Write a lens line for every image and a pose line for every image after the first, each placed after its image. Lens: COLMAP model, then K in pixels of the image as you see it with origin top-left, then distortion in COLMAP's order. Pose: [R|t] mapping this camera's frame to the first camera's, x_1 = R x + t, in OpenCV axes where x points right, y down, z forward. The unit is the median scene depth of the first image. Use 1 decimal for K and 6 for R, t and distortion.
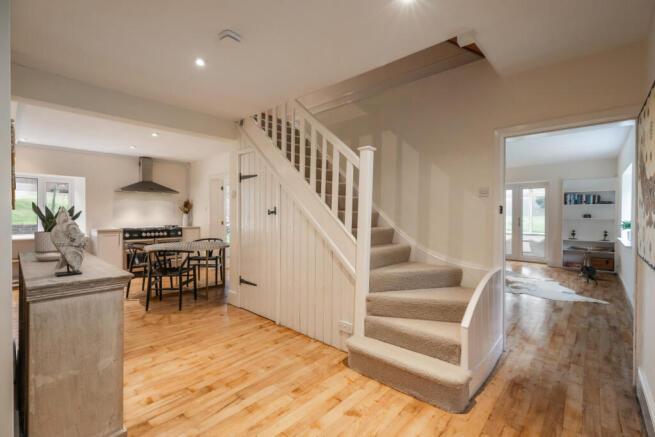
lens RADIAL K [[291.4, 0, 327.5], [0, 291.4, 218.5], [0, 0, 1]] dist [0.000040, 0.000044]
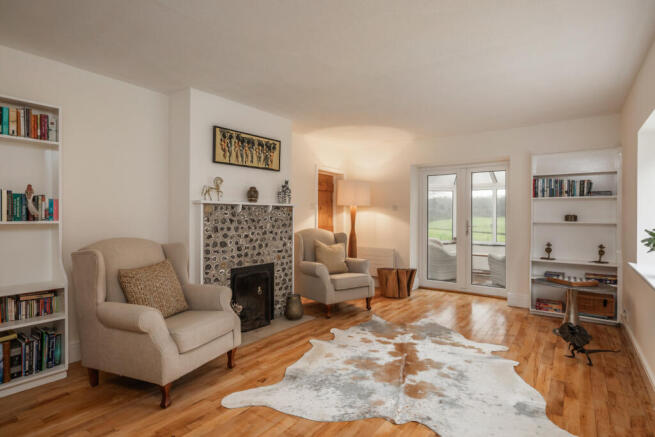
lens RADIAL K [[344.5, 0, 327.5], [0, 344.5, 218.5], [0, 0, 1]] dist [0.000824, 0.000060]
pose [[0.993680, -0.003798, 0.112183, 0.362673], [0.004005, 0.999991, -0.001615, -0.008005], [-0.112176, 0.002054, 0.993686, 0.405959]]
